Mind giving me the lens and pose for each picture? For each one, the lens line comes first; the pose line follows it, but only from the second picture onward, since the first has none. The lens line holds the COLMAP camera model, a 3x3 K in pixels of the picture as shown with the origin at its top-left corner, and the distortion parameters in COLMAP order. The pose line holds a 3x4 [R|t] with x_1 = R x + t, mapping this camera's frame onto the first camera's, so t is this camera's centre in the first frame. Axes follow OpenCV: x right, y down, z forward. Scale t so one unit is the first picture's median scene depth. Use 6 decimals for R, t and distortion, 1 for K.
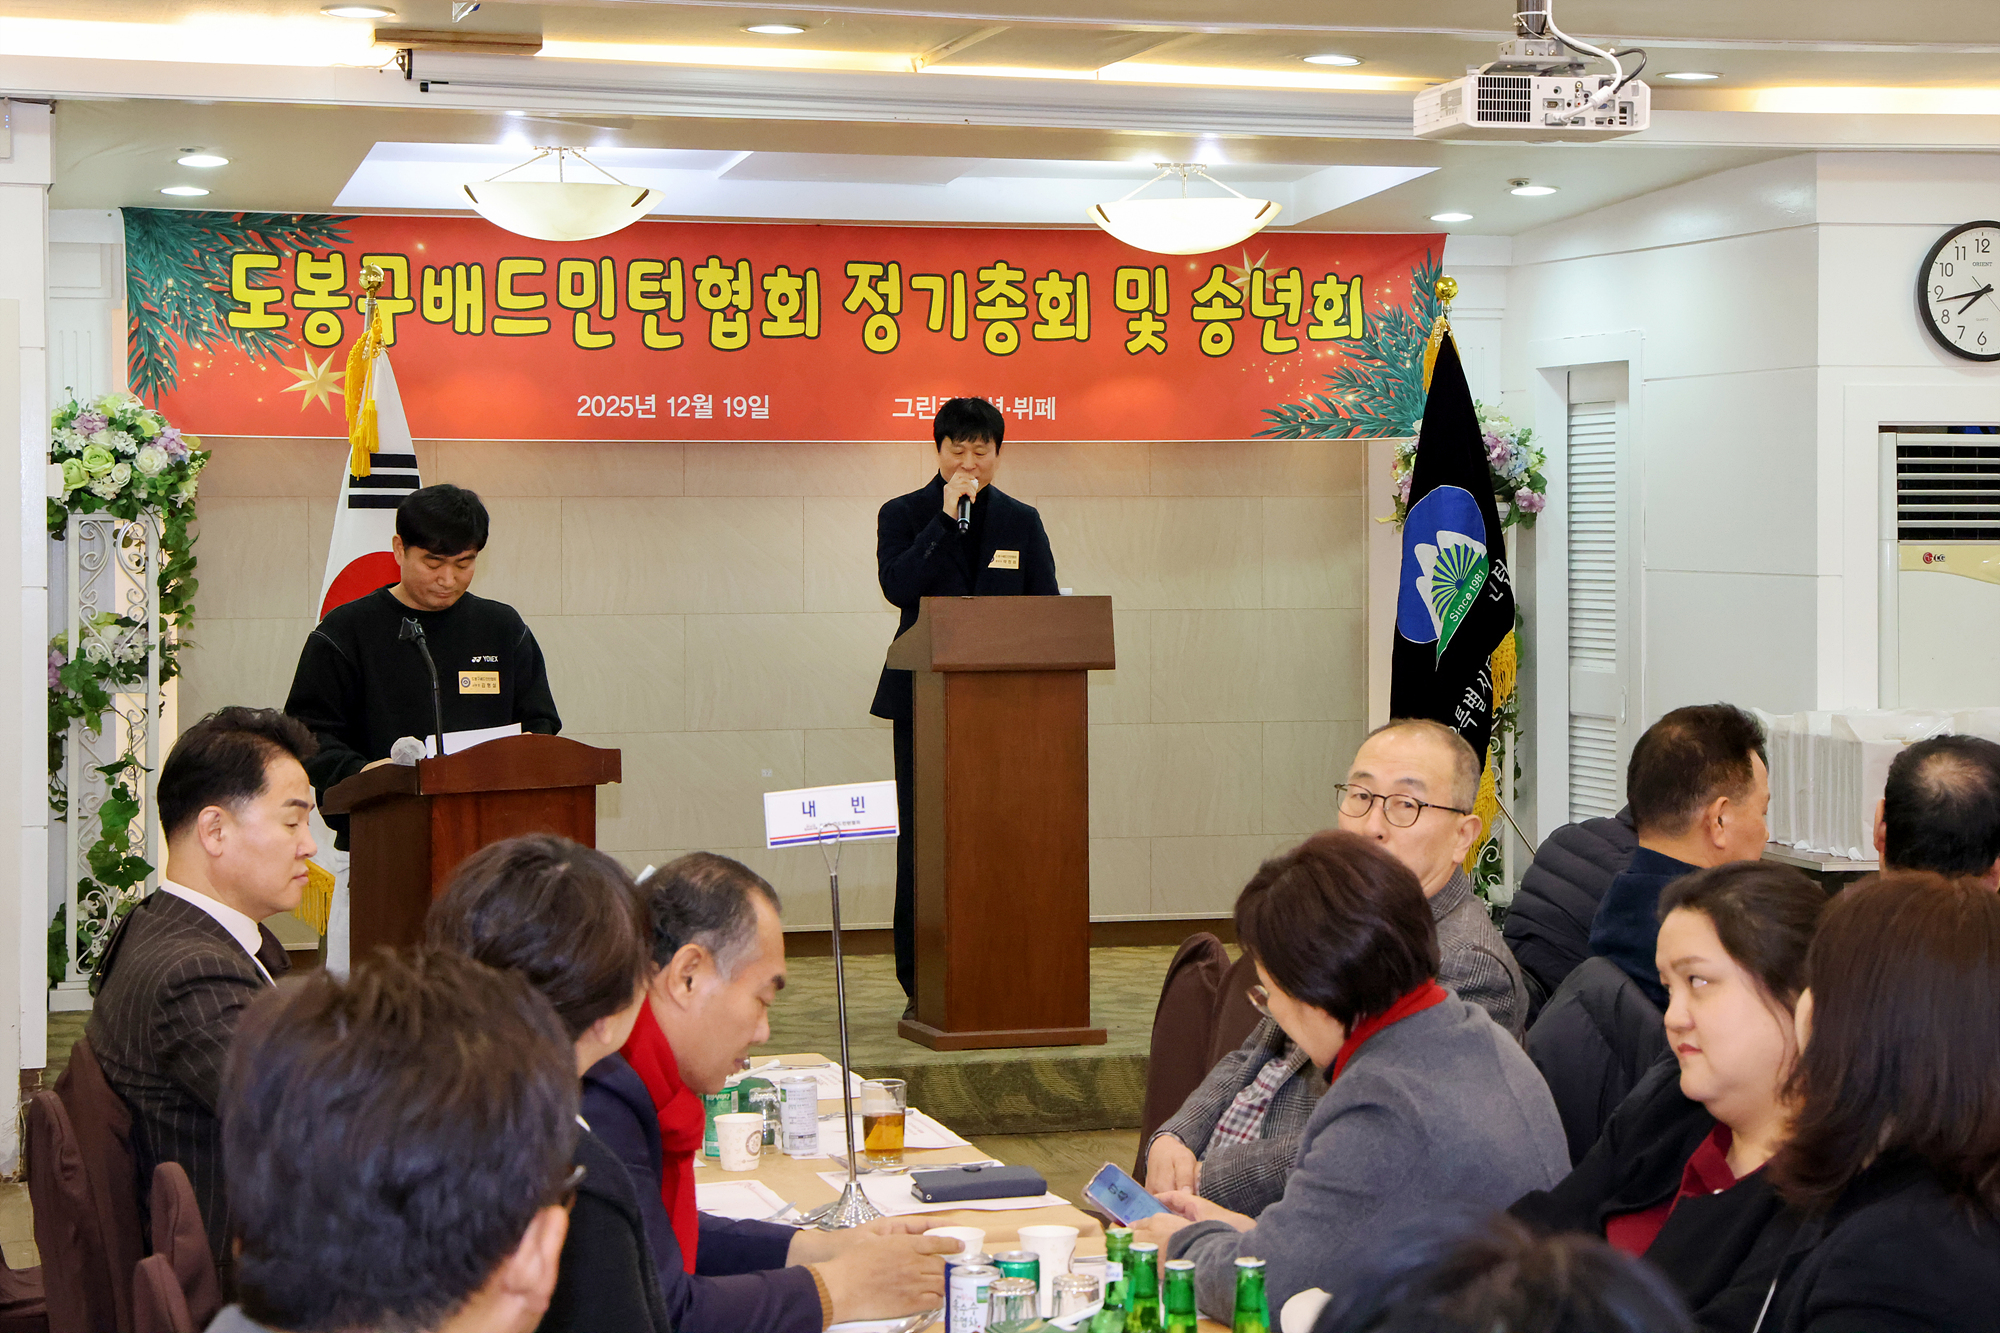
lens RADIAL K [[3228.3, 0, 999.4], [0, 3228.3, 674.7], [0, 0, 1]] dist [0.115714, 0.000000]
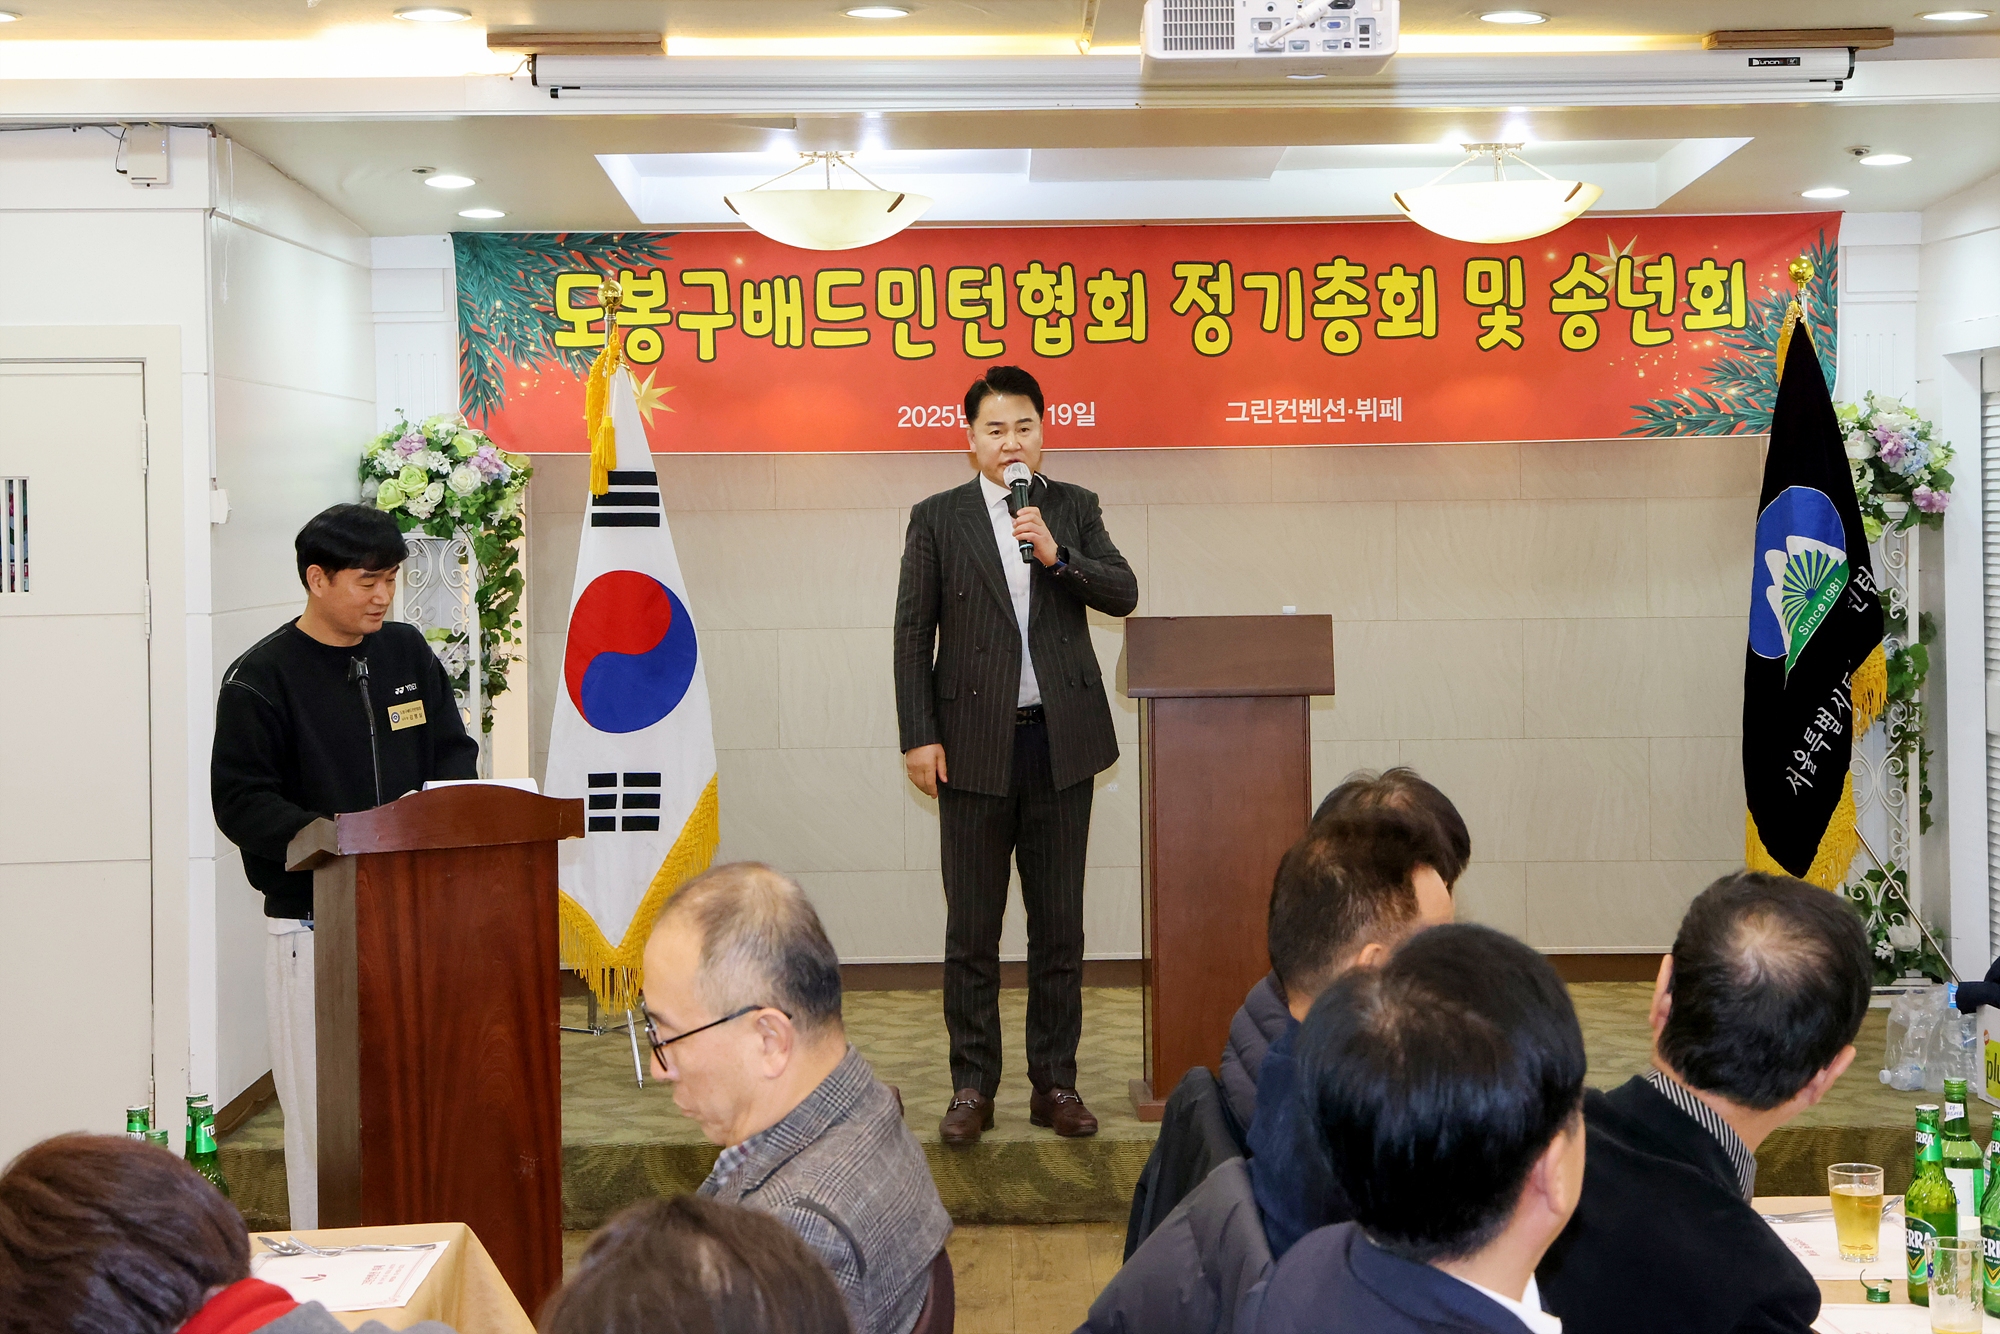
lens RADIAL K [[2996.4, 0, 999.6], [0, 2996.4, 648.9], [0, 0, 1]] dist [0.086352, 0.000000]
pose [[0.973462, -0.000014, -0.228848, 0.113022], [-0.000488, 0.999998, -0.002134, -0.010612], [0.228848, 0.002189, 0.973460, 0.119925]]
